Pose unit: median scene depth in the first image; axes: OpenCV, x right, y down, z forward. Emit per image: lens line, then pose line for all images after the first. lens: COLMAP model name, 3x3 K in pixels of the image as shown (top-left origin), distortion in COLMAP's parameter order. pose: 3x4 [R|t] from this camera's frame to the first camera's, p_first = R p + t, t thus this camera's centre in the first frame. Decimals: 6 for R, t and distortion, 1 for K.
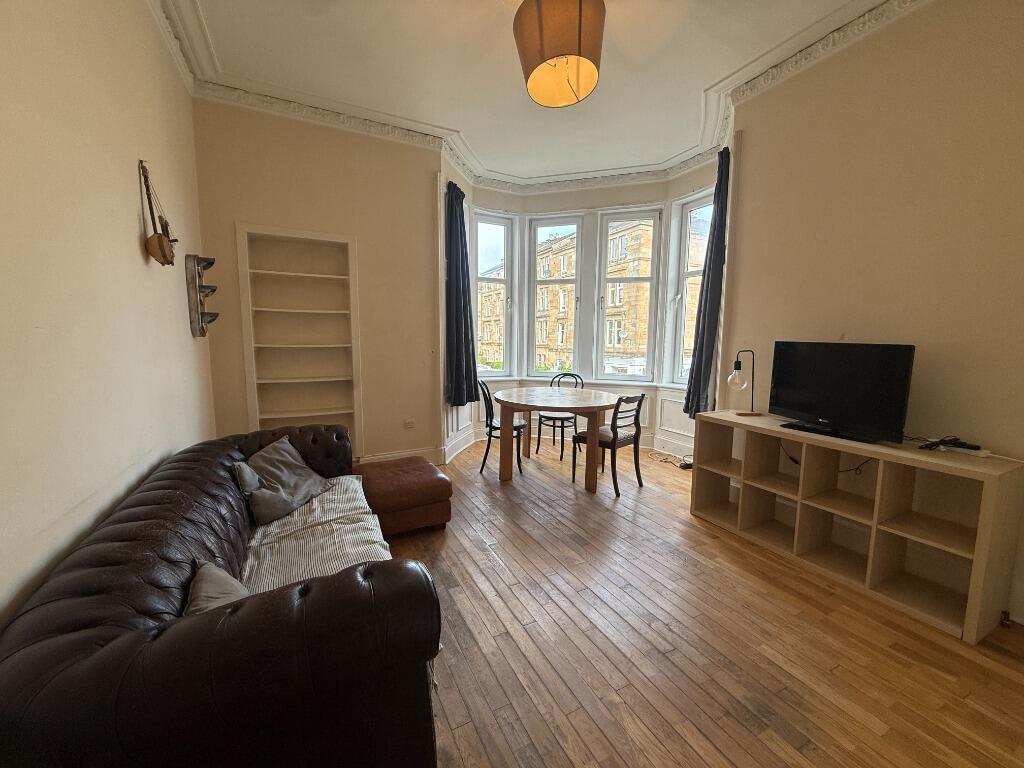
lens RADIAL K [[408.4, 0, 507.8], [0, 408.4, 380.4], [0, 0, 1]] dist [-0.009180, 0.002733]
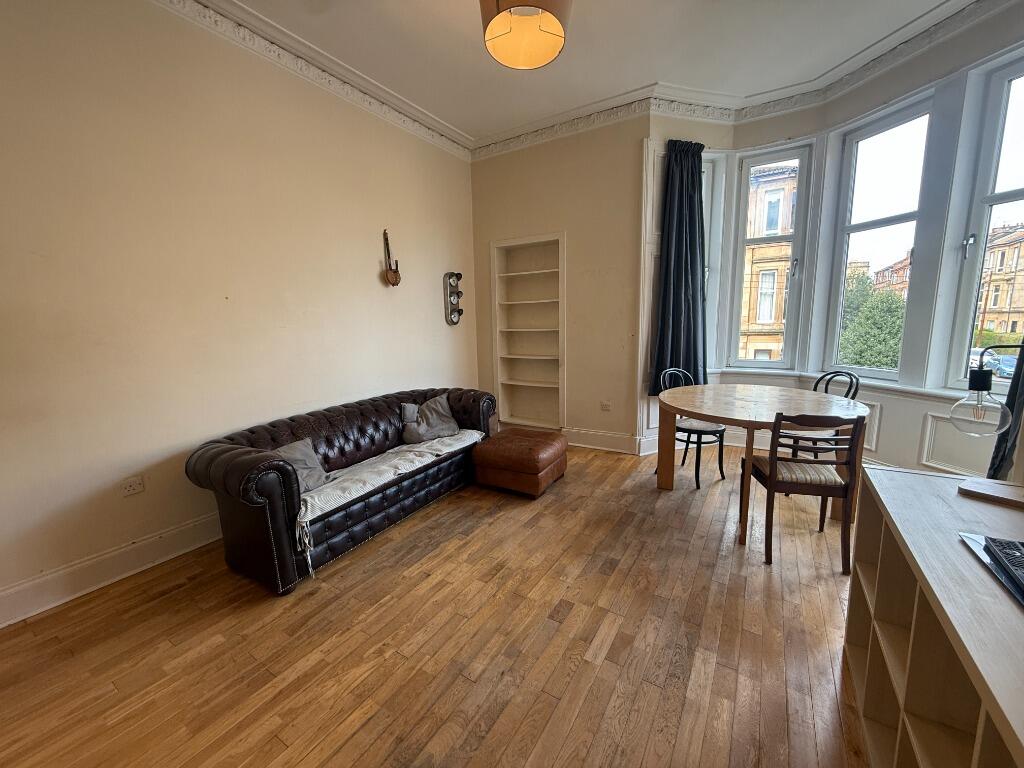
lens RADIAL K [[408.4, 0, 507.8], [0, 408.4, 380.4], [0, 0, 1]] dist [-0.009180, 0.002733]
pose [[0.512347, 0.105704, -0.852248, 0.556414], [-0.060927, 0.994369, 0.086703, -0.035053], [0.856614, 0.007503, 0.515902, 0.296851]]
